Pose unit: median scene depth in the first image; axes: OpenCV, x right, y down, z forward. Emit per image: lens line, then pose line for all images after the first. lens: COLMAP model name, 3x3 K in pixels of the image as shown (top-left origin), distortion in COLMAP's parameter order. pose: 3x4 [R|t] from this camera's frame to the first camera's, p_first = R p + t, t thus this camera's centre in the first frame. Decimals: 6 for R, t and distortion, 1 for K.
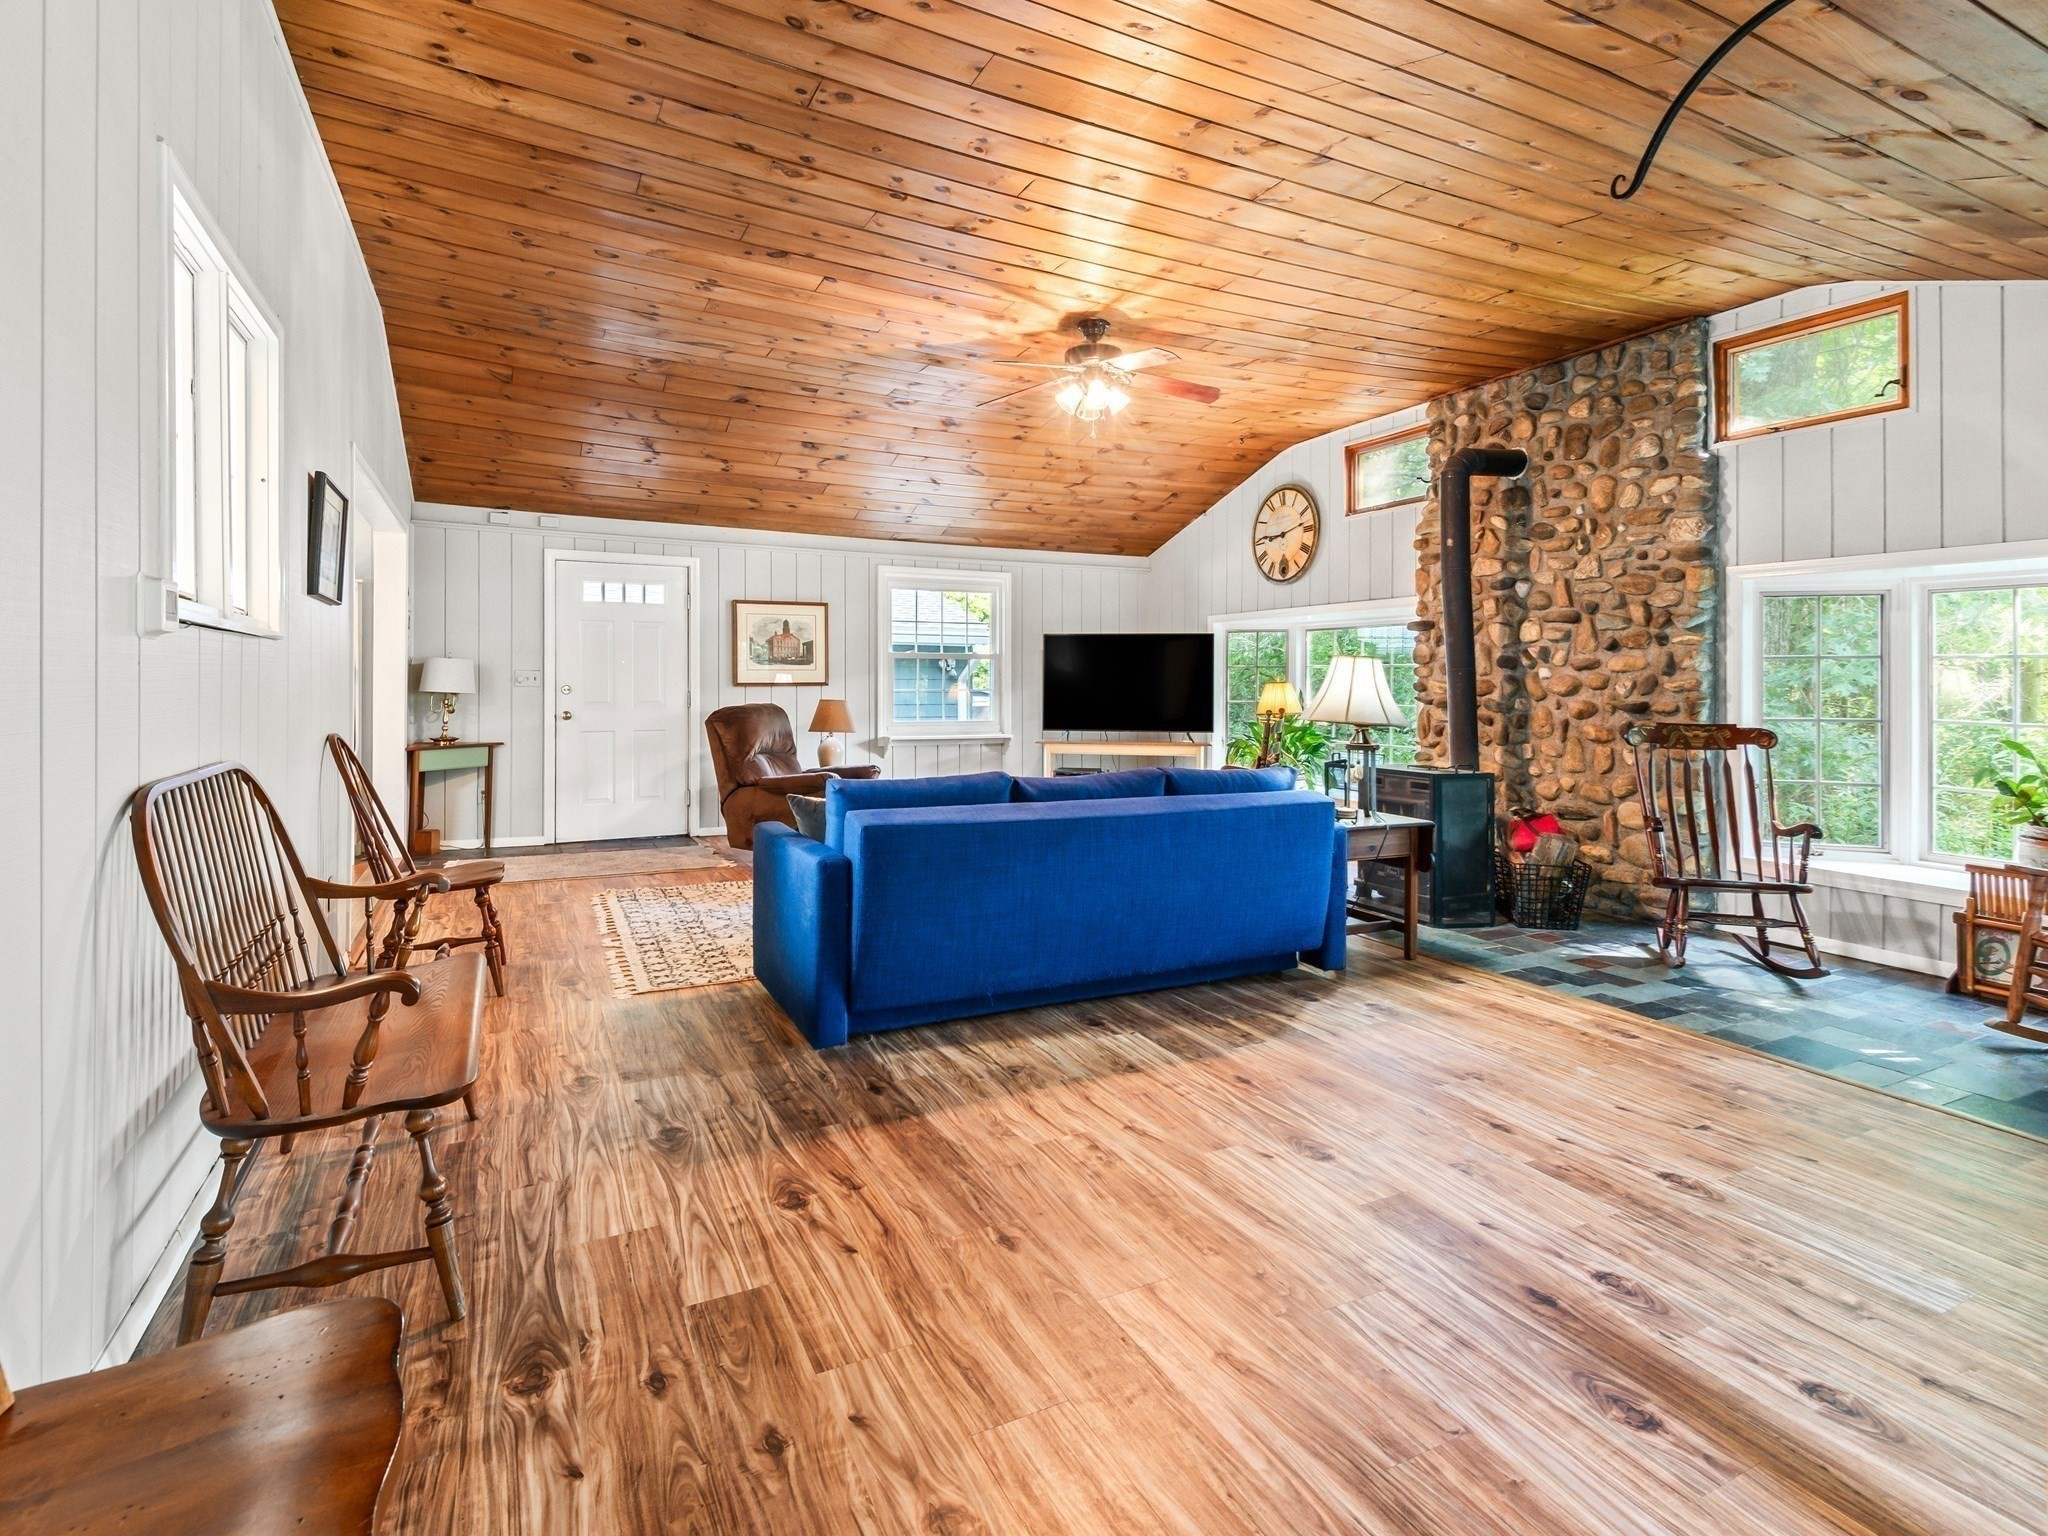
lens RADIAL K [[1006.6, 0, 1024.0], [0, 1006.6, 768.0], [0, 0, 1]] dist [0.027377, -0.018288]
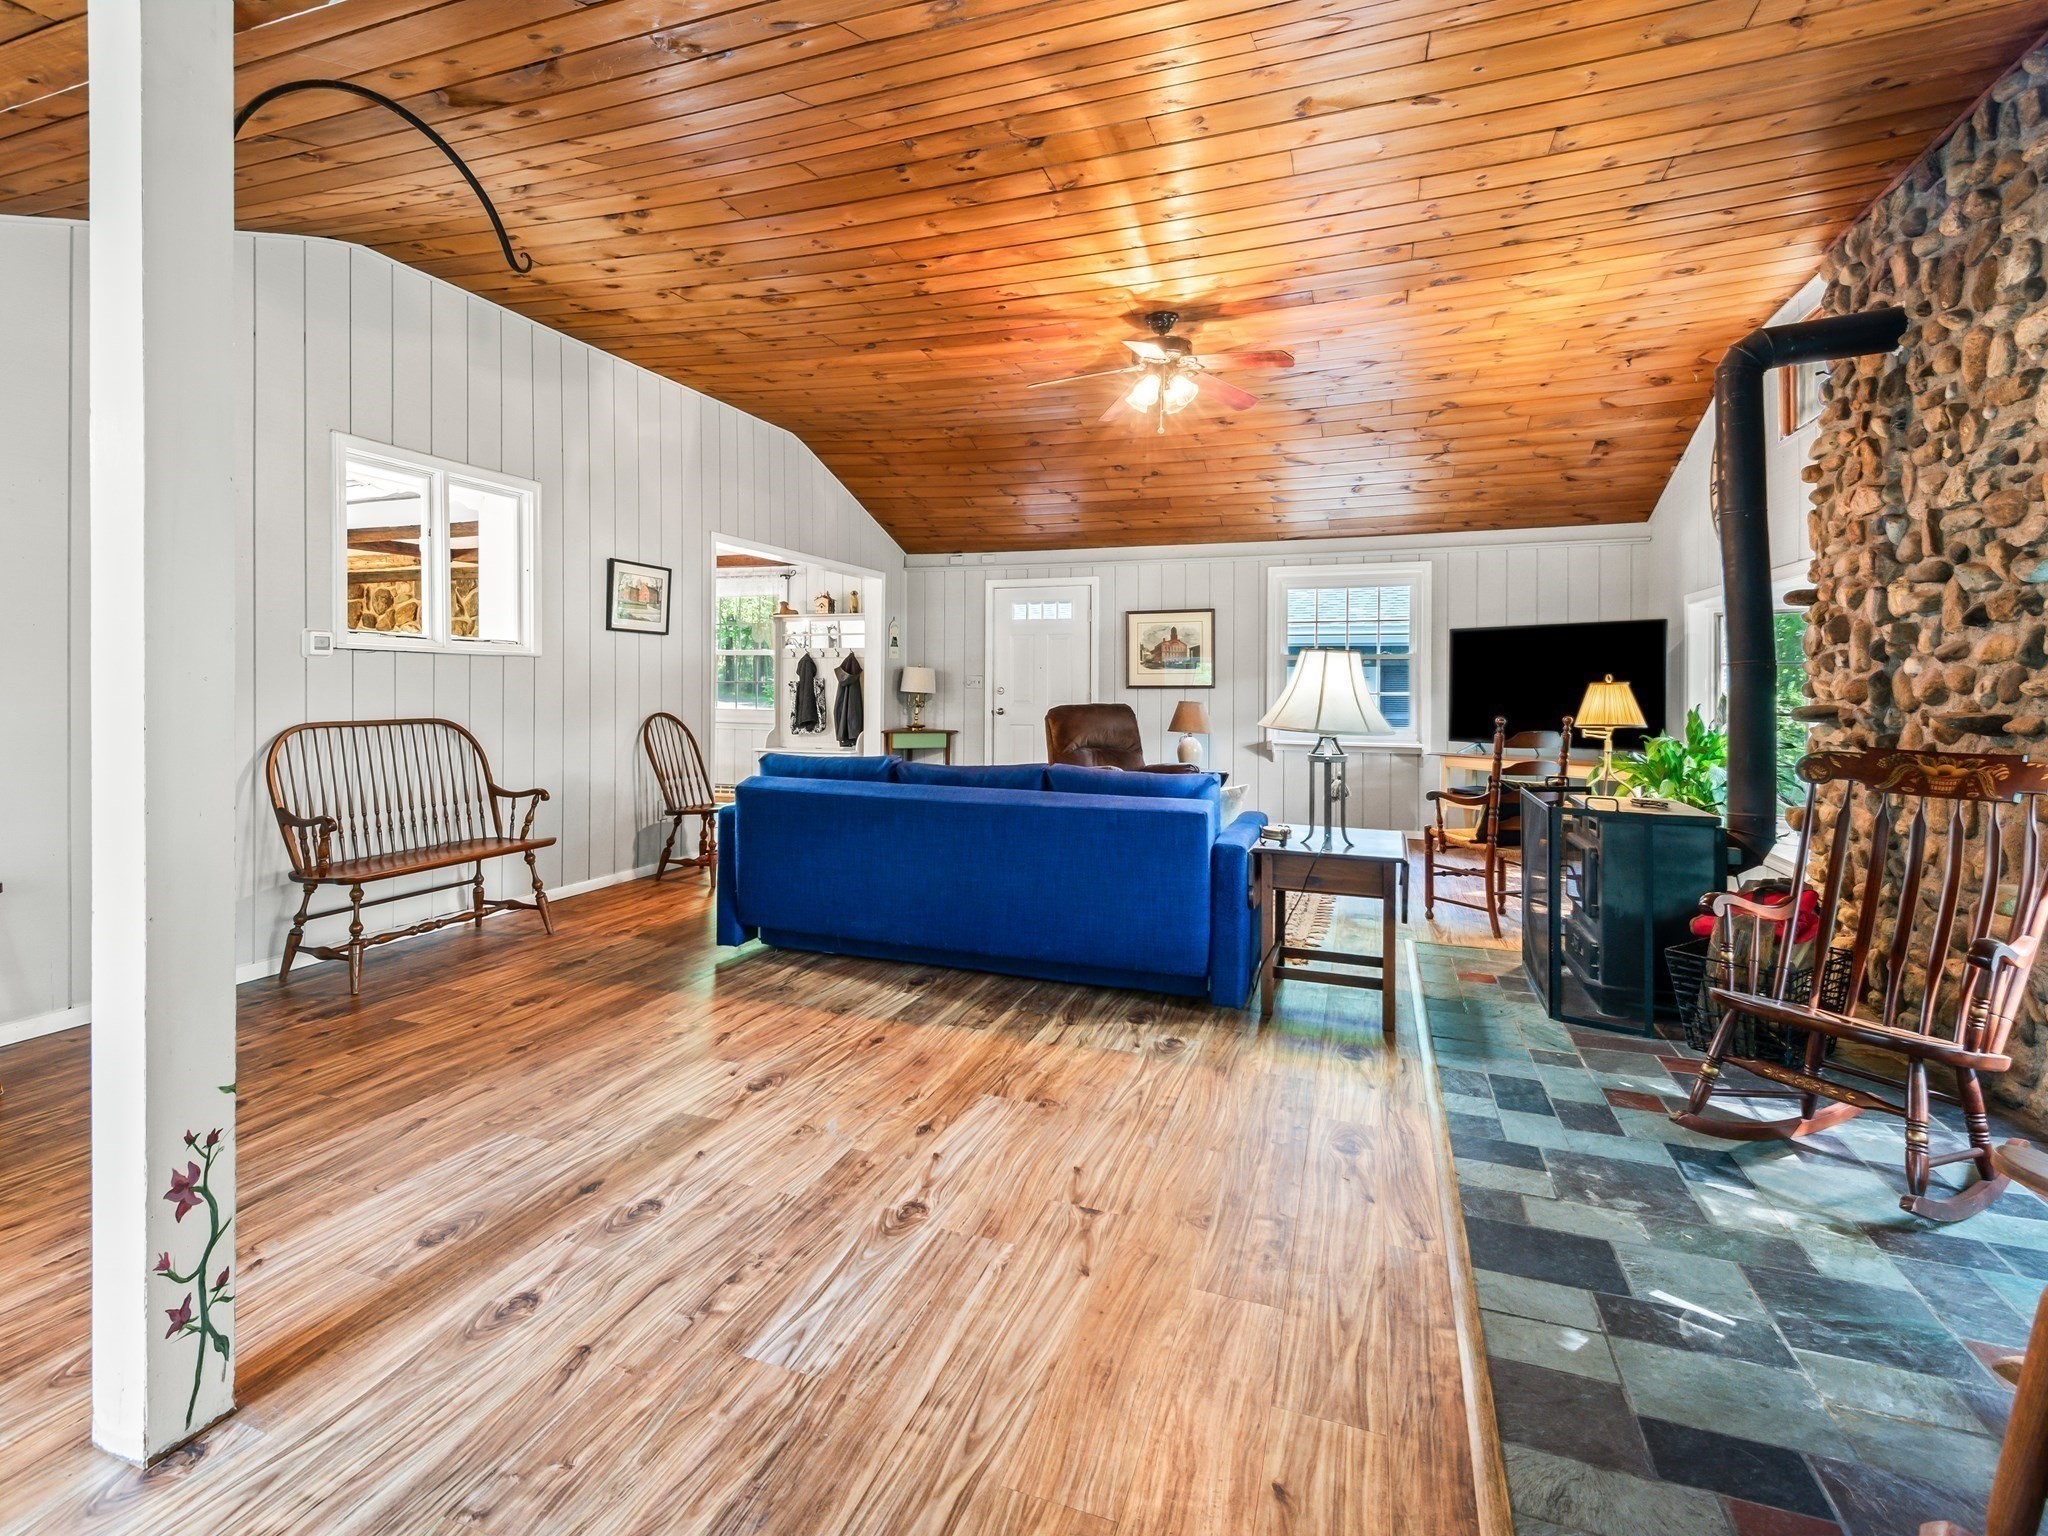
lens RADIAL K [[1010.0, 0, 1014.2], [0, 1010.0, 787.1], [0, 0, 1]] dist [0.032852, -0.019967]
pose [[0.685404, 0.072740, -0.724521, 0.665179], [-0.064361, 0.997155, 0.039226, -0.011881], [0.725313, 0.019745, 0.688136, 0.206752]]
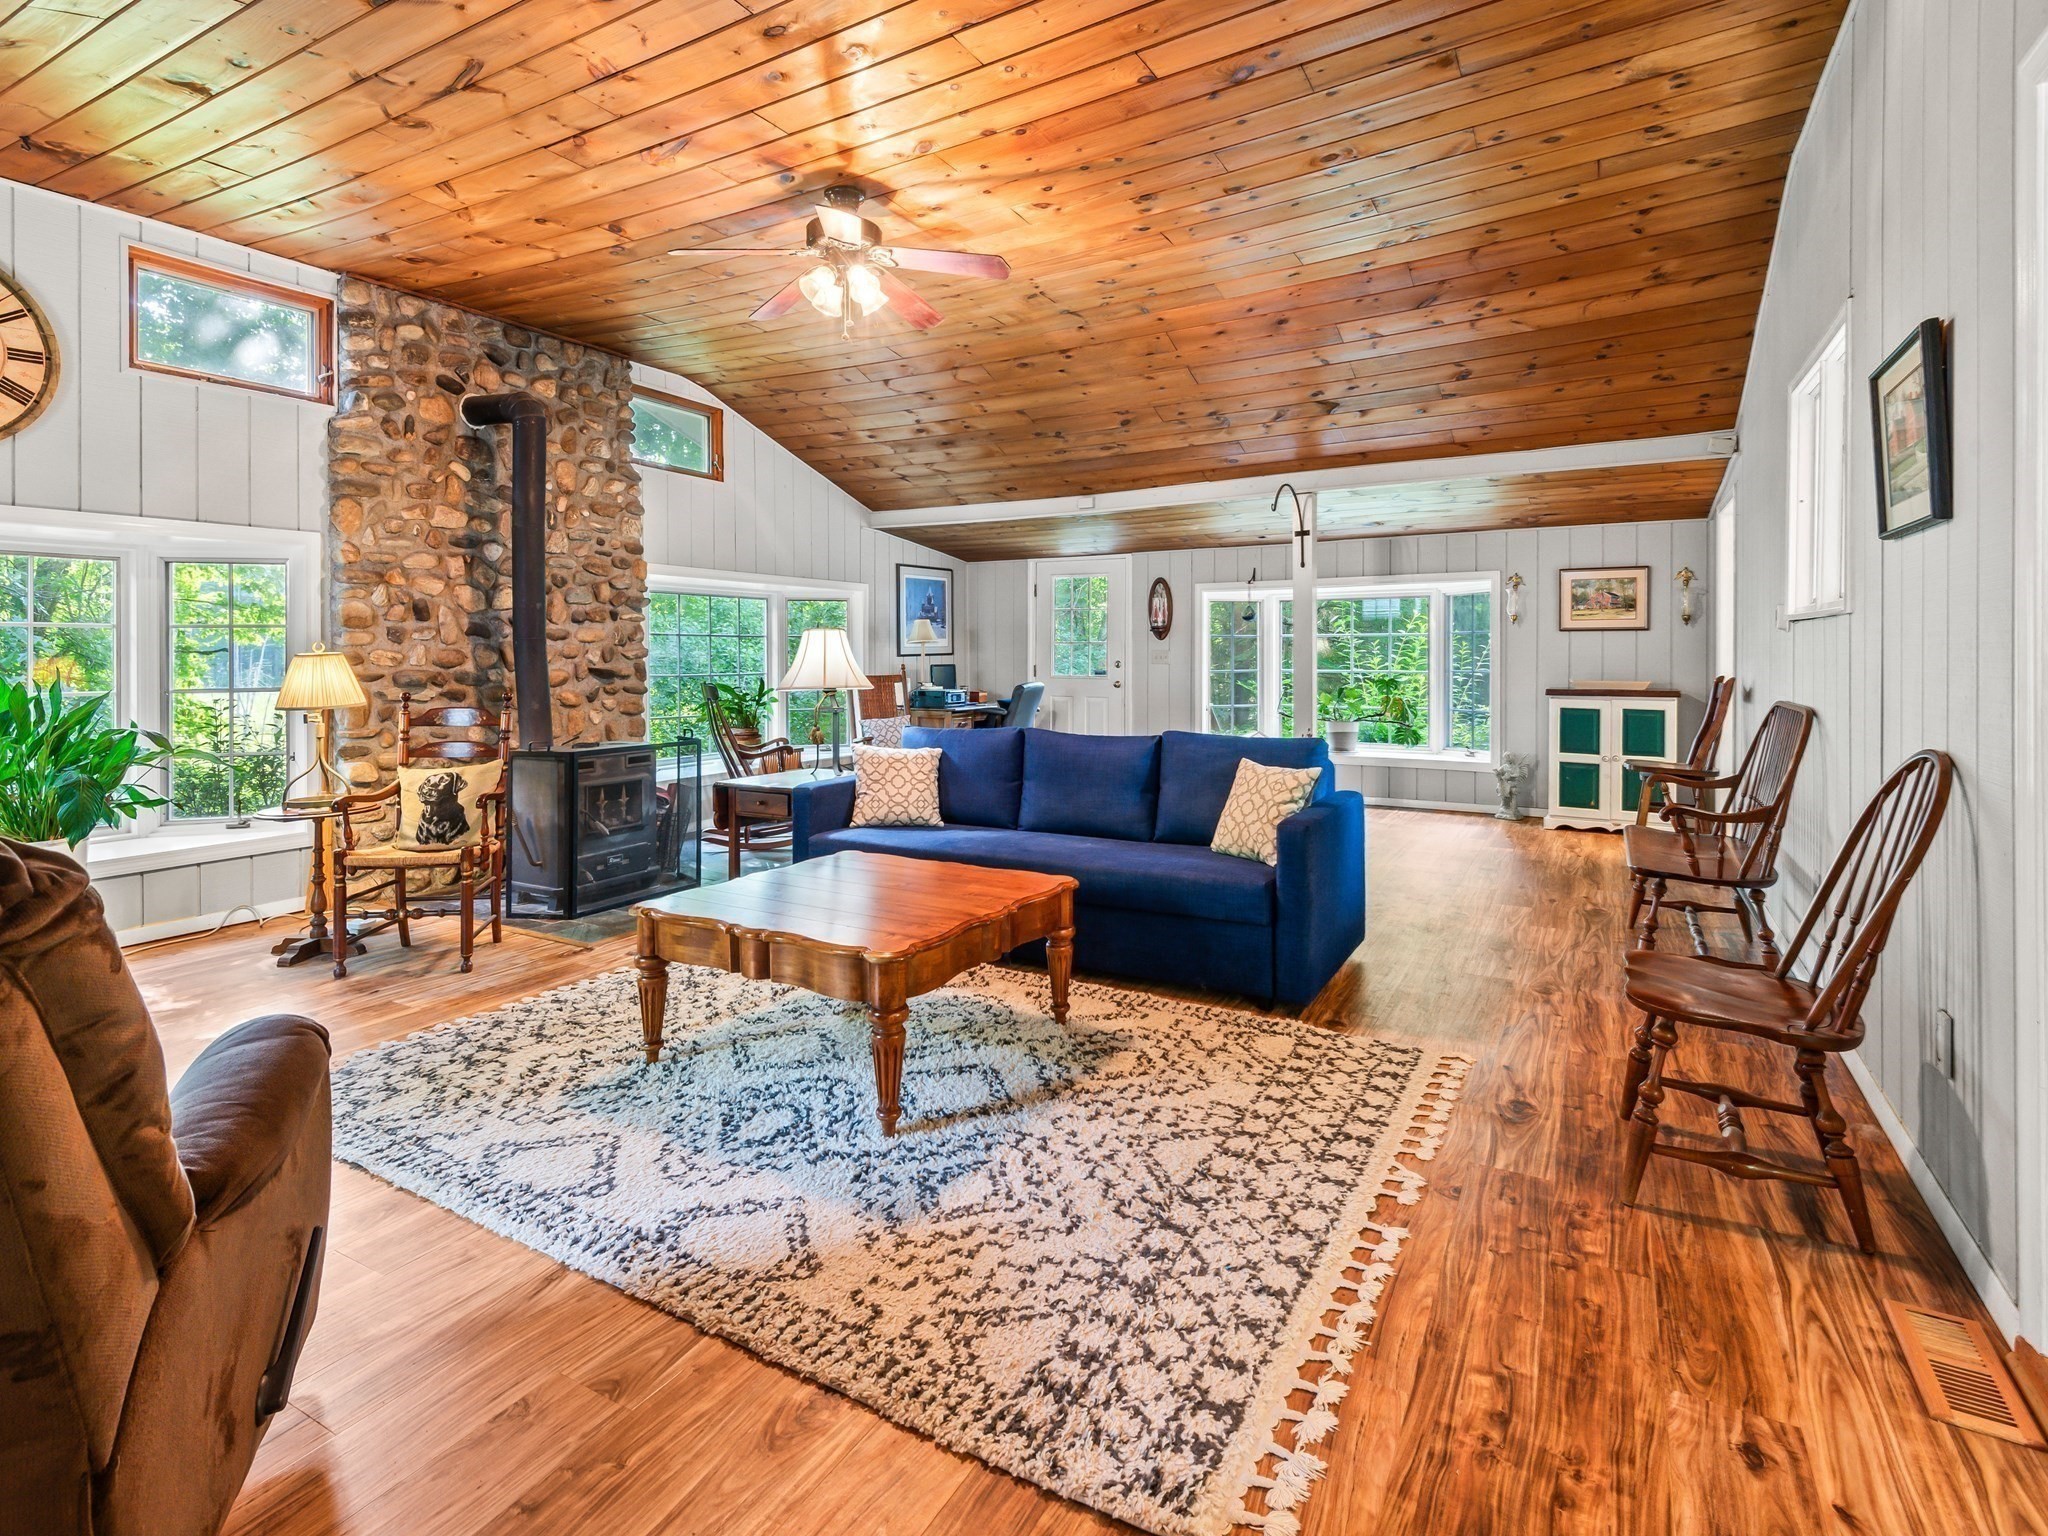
lens RADIAL K [[1006.6, 0, 1024.0], [0, 1006.6, 768.0], [0, 0, 1]] dist [0.027377, -0.018288]
pose [[-0.563087, -0.098235, 0.820538, -0.649191], [0.070646, 0.983553, 0.166231, -0.114655], [-0.823372, 0.151571, -0.546886, 1.291445]]
